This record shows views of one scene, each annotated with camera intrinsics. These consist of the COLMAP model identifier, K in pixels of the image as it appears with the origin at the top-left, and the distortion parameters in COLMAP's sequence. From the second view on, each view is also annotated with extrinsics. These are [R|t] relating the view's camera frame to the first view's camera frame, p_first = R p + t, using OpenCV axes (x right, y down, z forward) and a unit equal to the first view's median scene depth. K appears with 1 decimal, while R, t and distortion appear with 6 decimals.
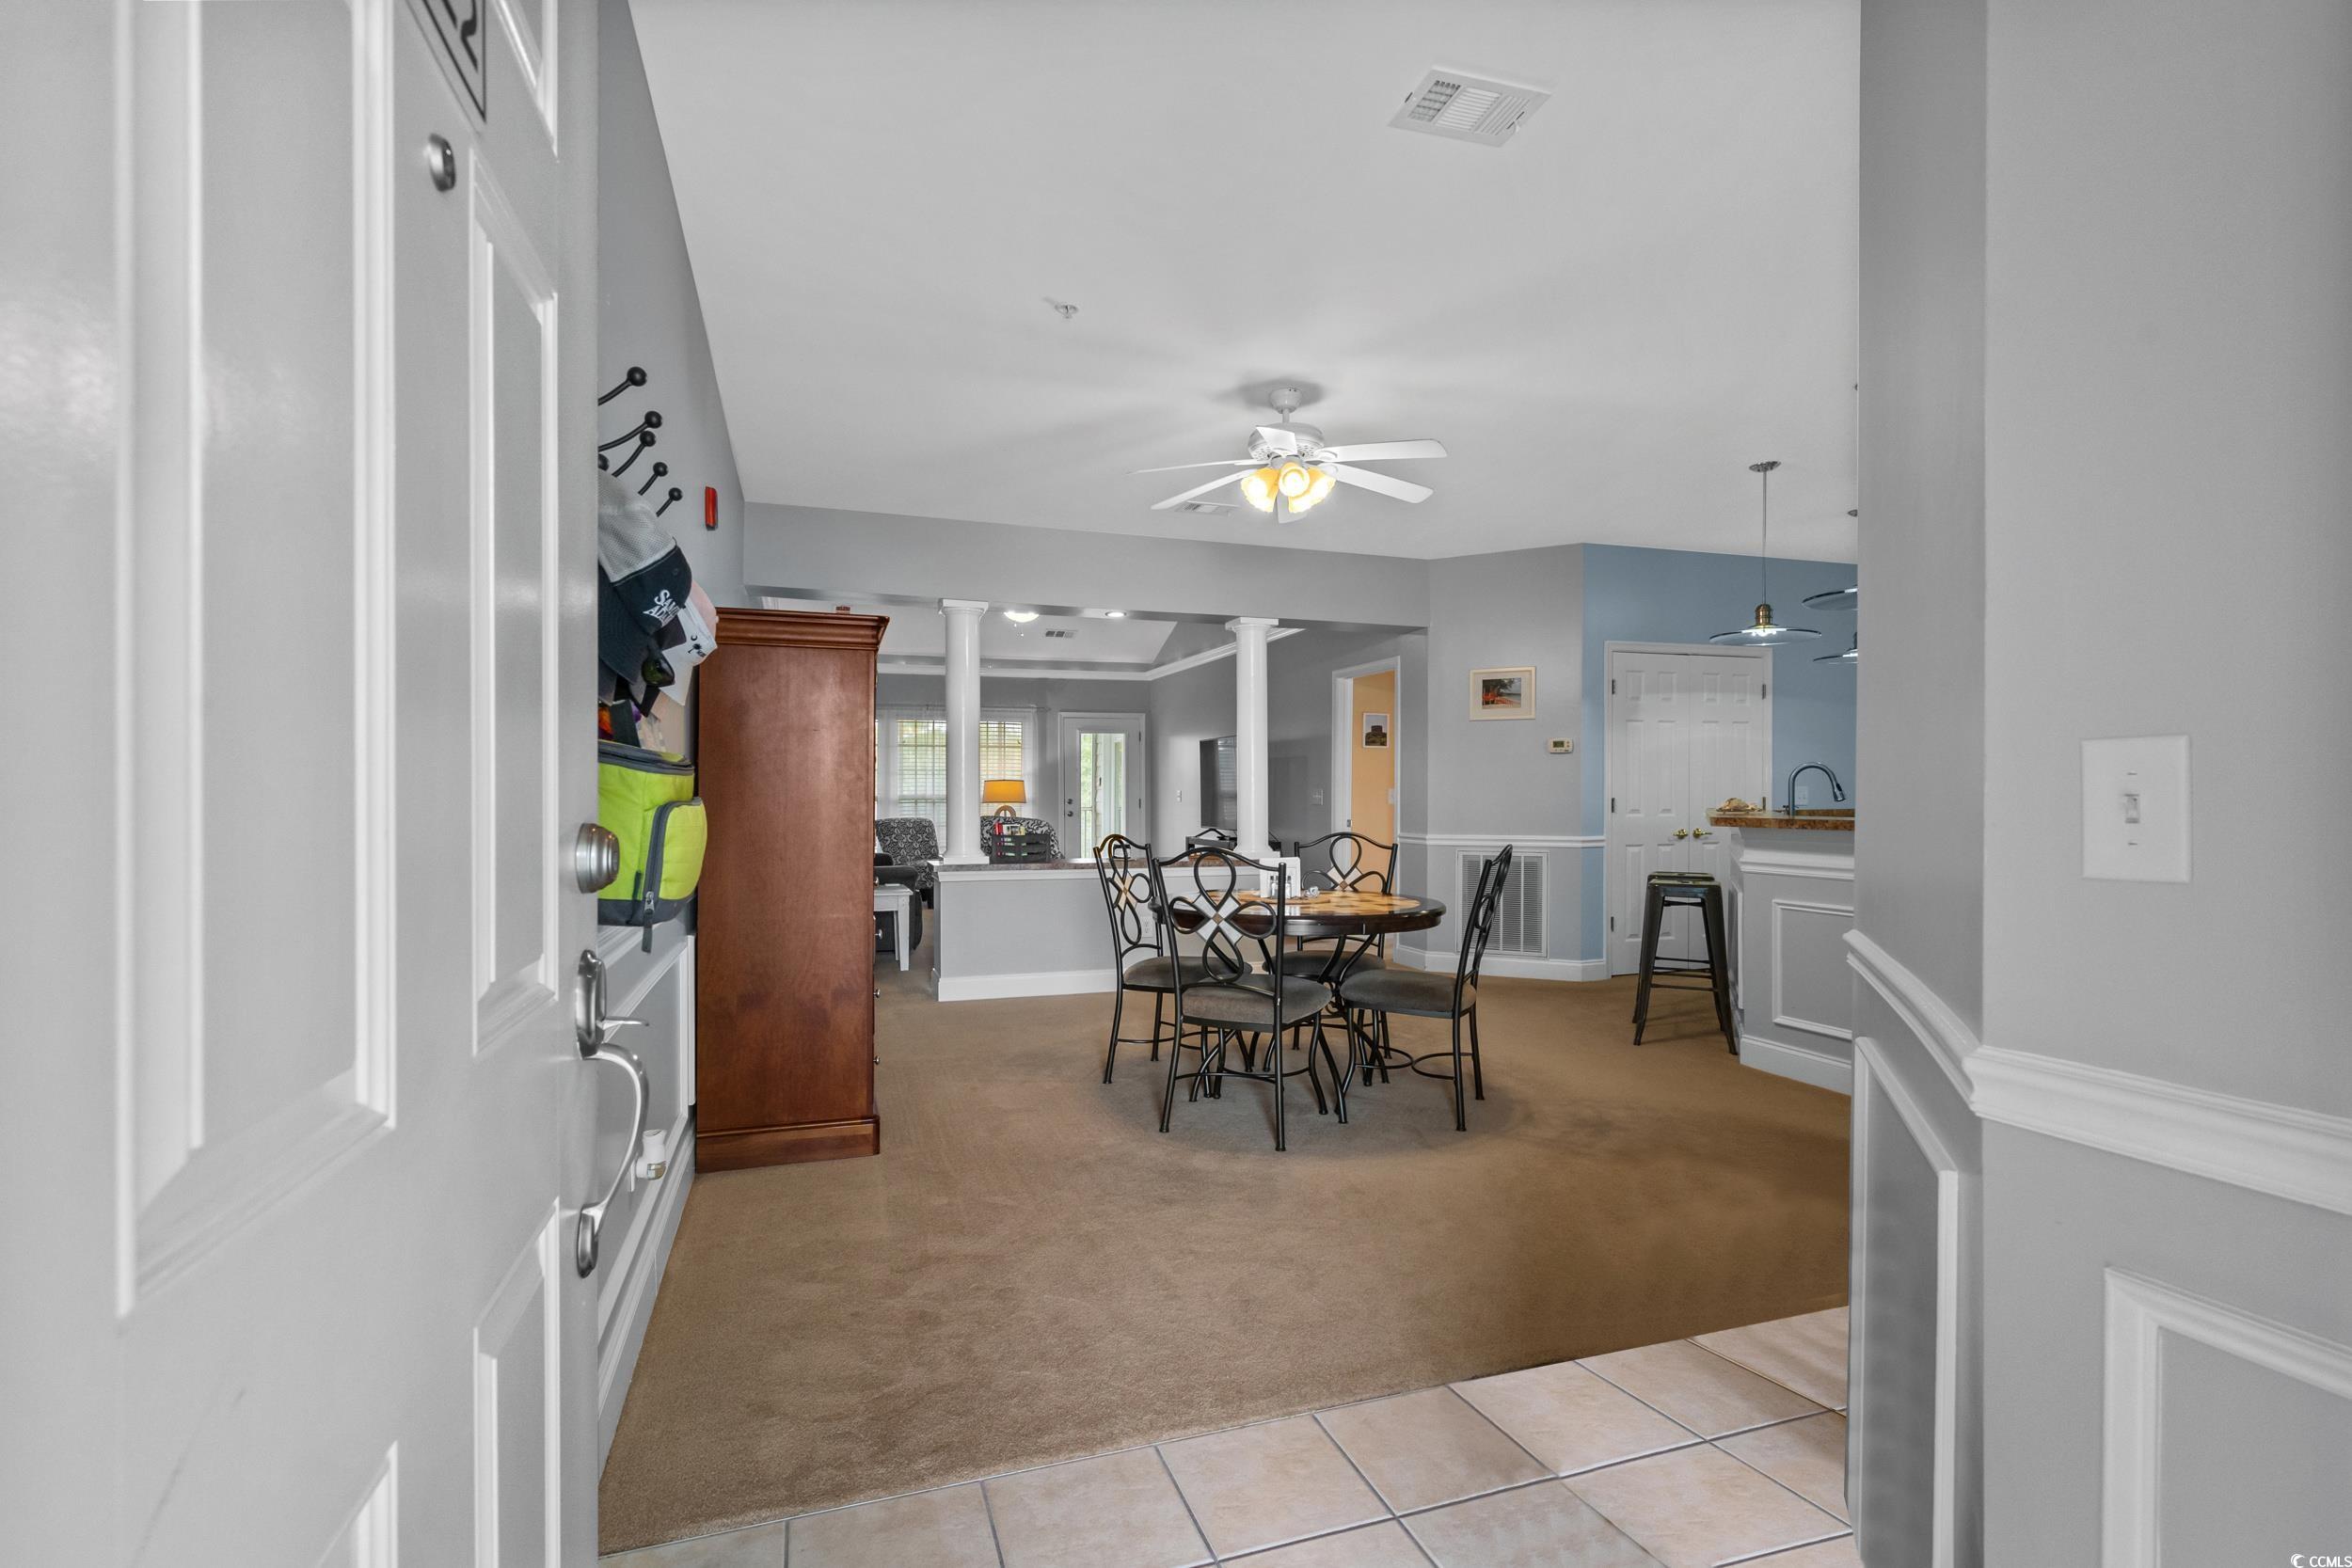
lens RADIAL K [[1065.1, 0, 1176.3], [0, 1065.1, 797.8], [0, 0, 1]] dist [-0.002614, 0.001409]
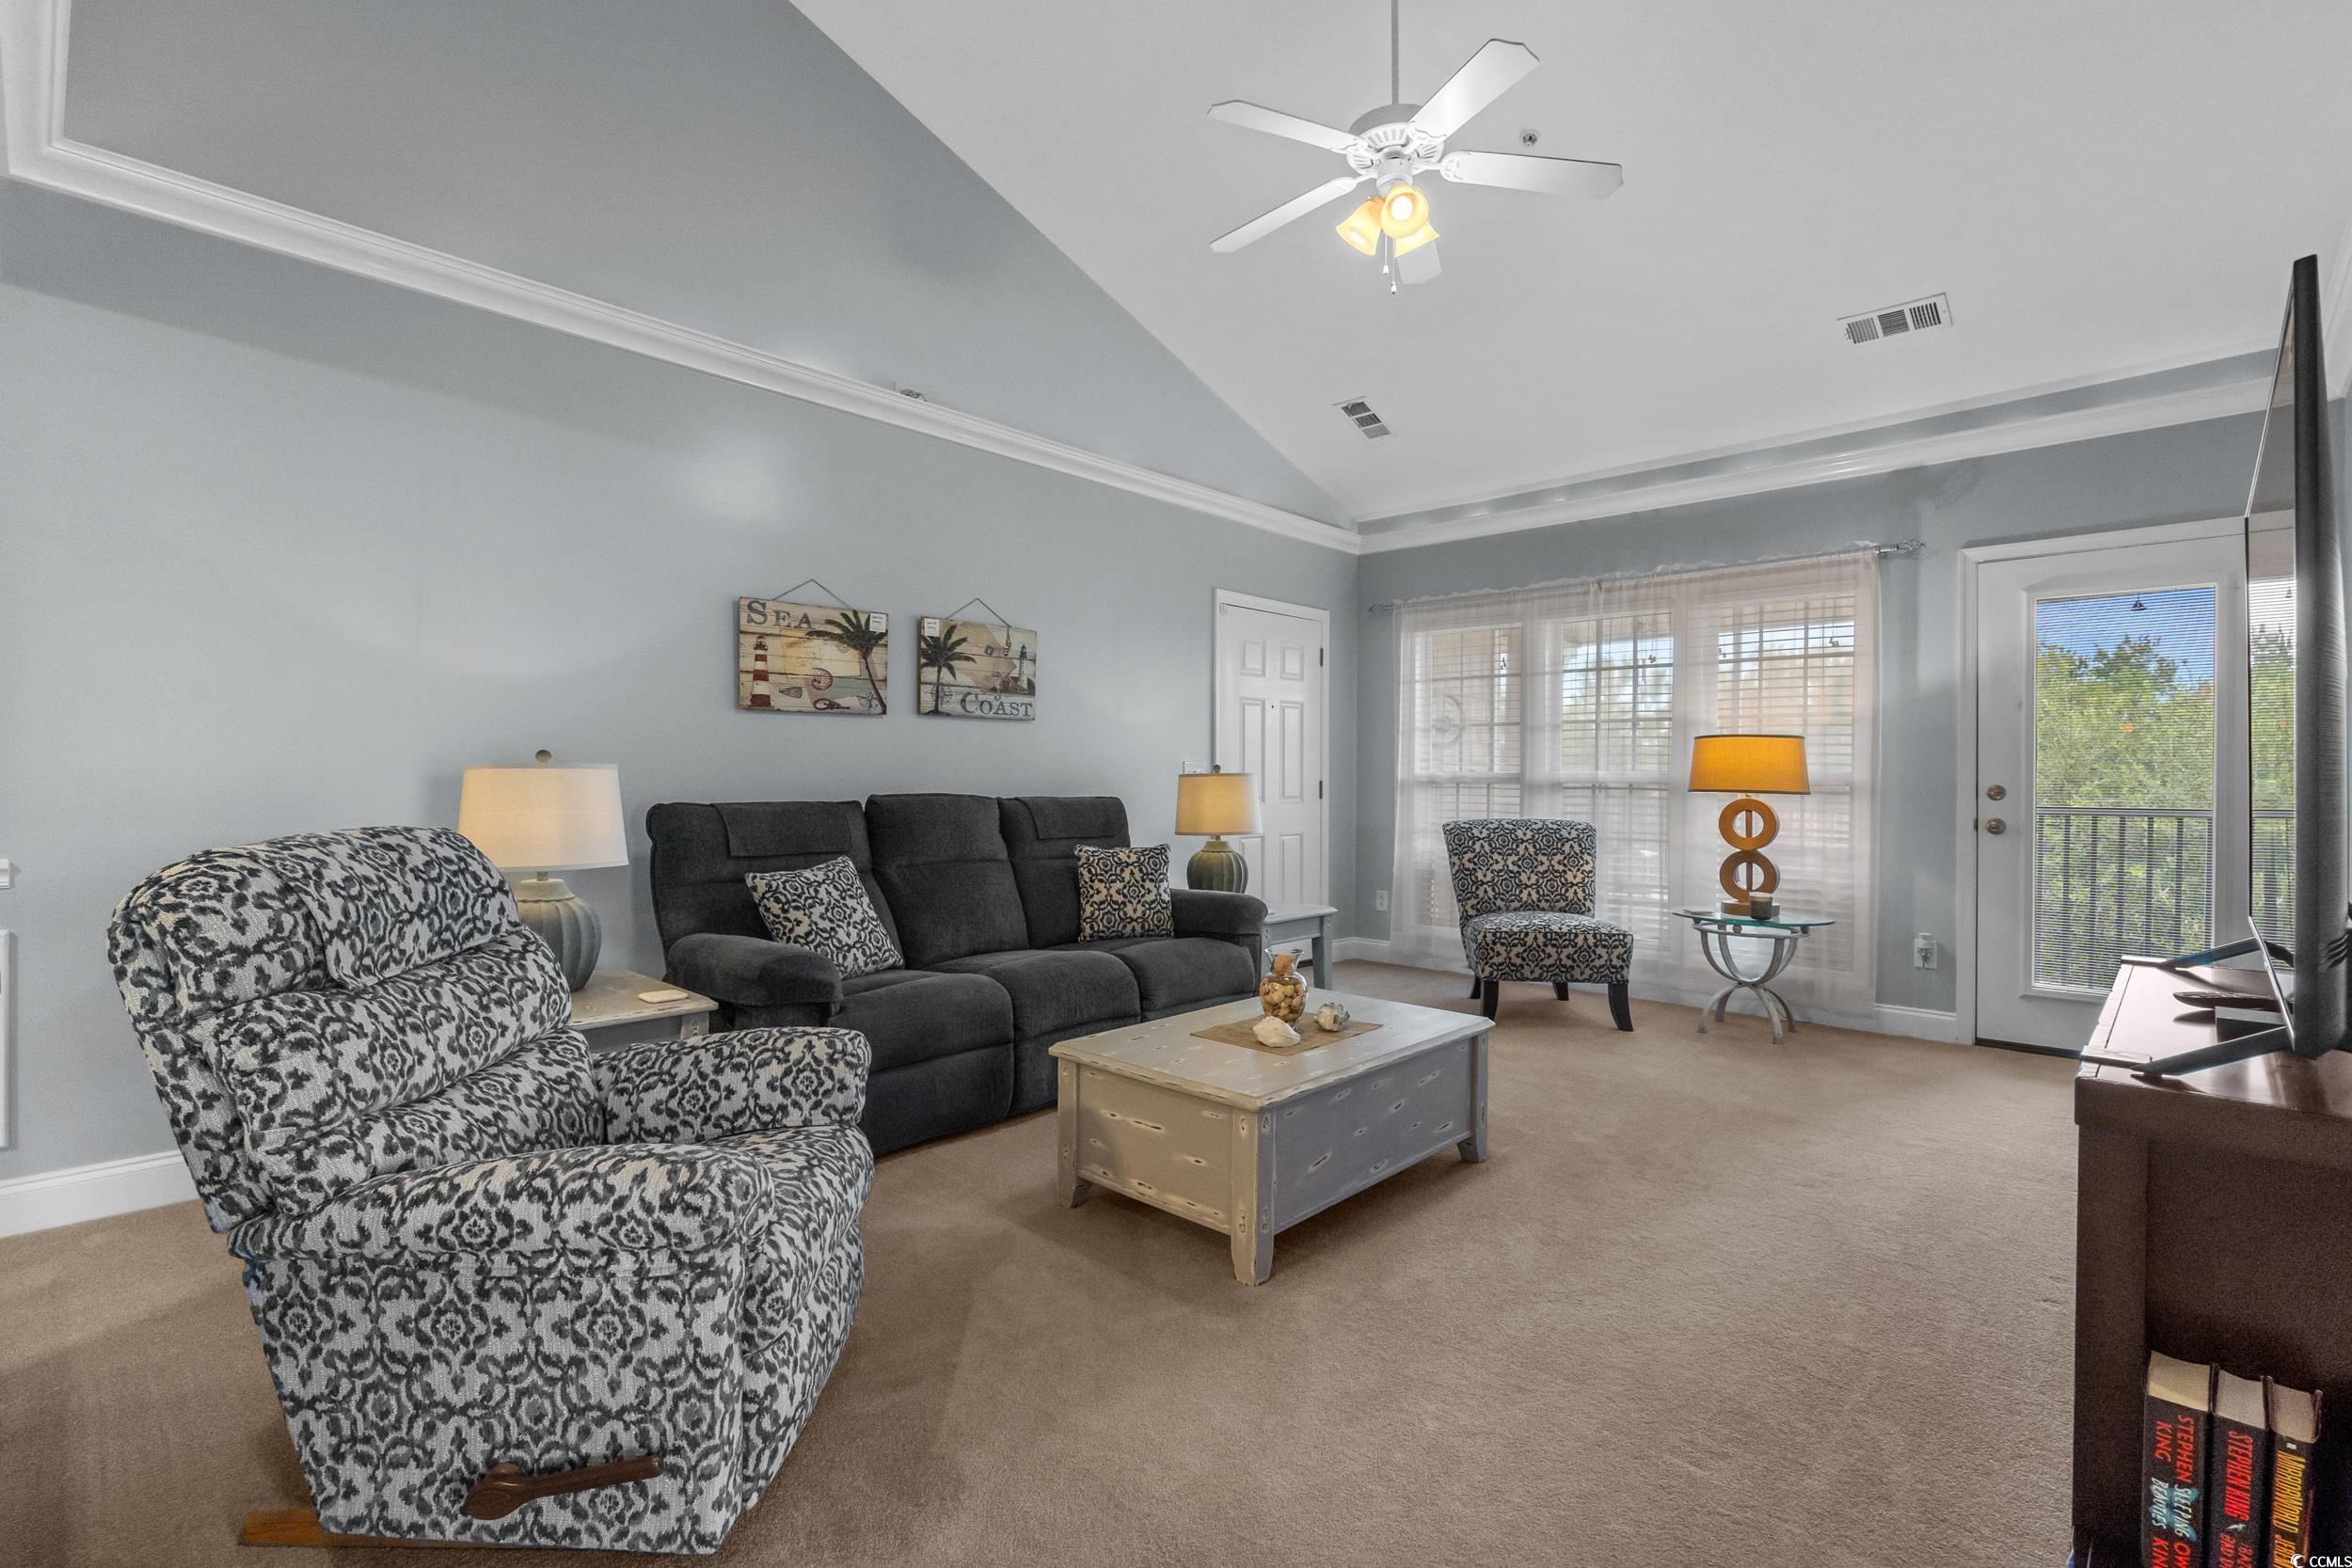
lens RADIAL K [[1065.1, 0, 1177.4], [0, 1065.1, 784.7], [0, 0, 1]] dist [-0.002614, 0.001409]
pose [[0.465510, 0.014641, -0.884921, 0.169180], [-0.011057, 0.999881, 0.010726, -0.000410], [0.884973, 0.004791, 0.465617, 1.091066]]
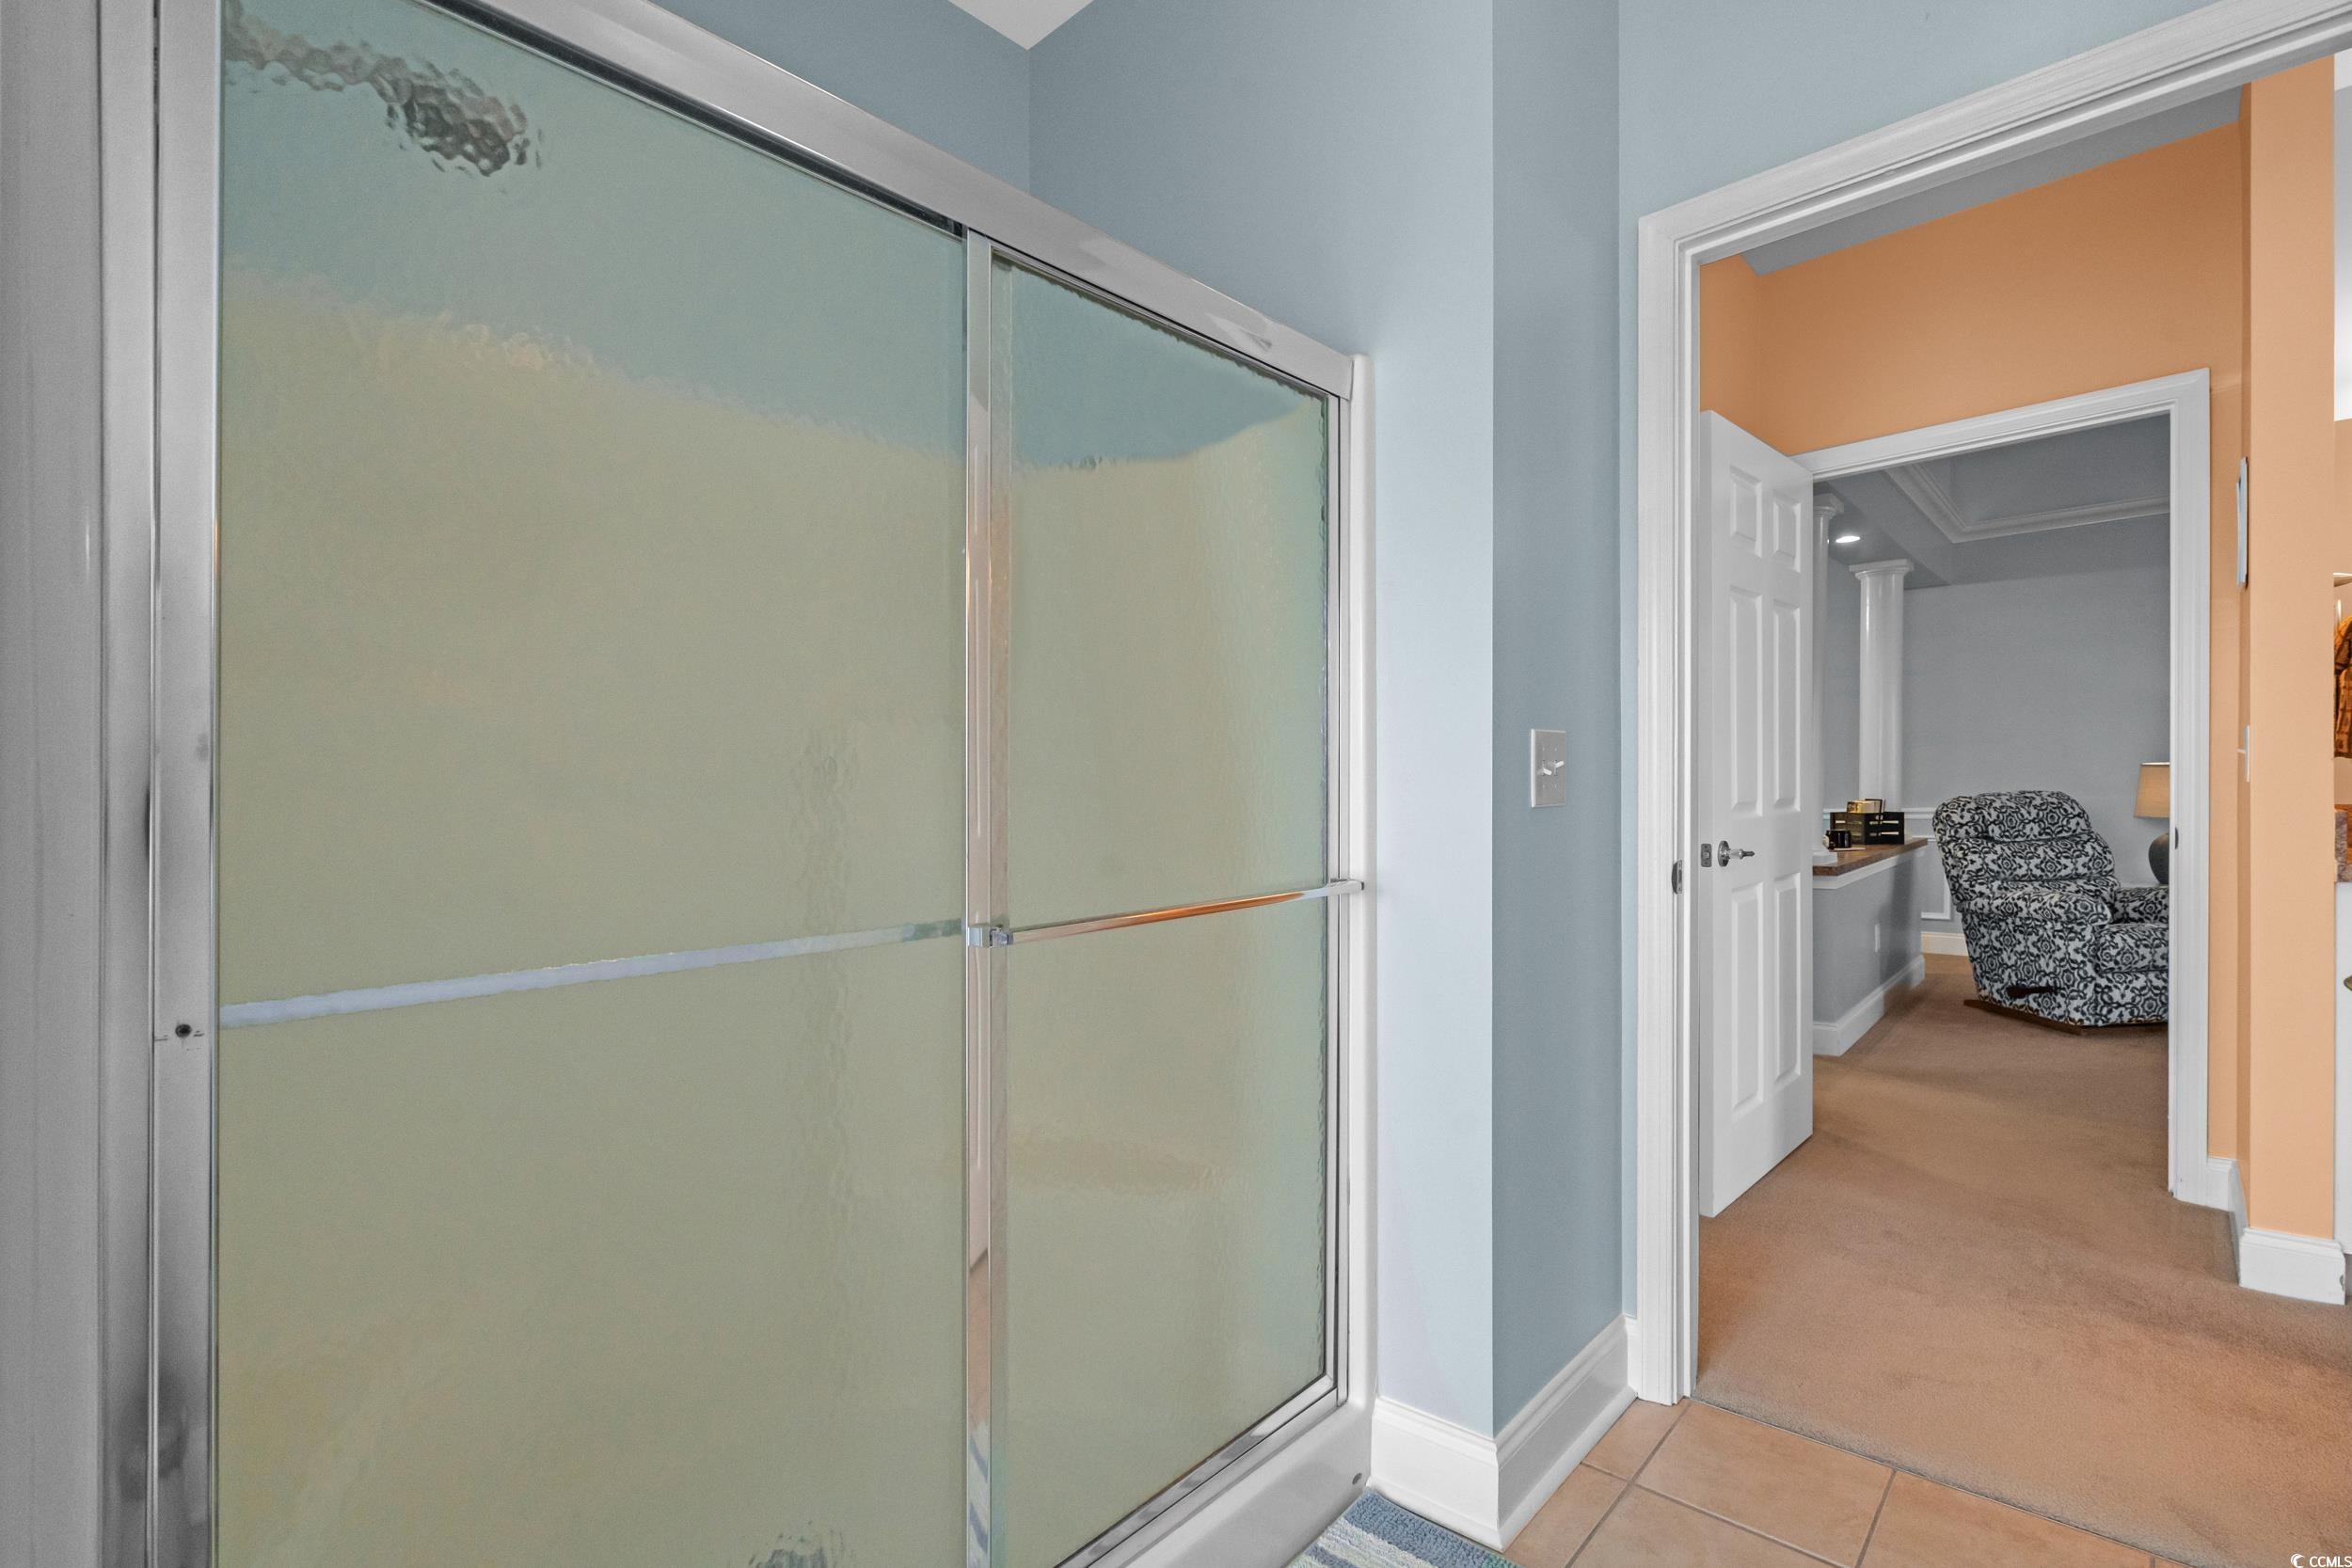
lens RADIAL K [[1065.1, 0, 1174.5], [0, 1065.1, 799.5], [0, 0, 1]] dist [-0.002614, 0.001409]
pose [[-0.887146, 0.017827, -0.461145, 7.291826], [0.018763, 0.999821, 0.002554, 0.123164], [0.461108, -0.006387, -0.887321, 5.497466]]
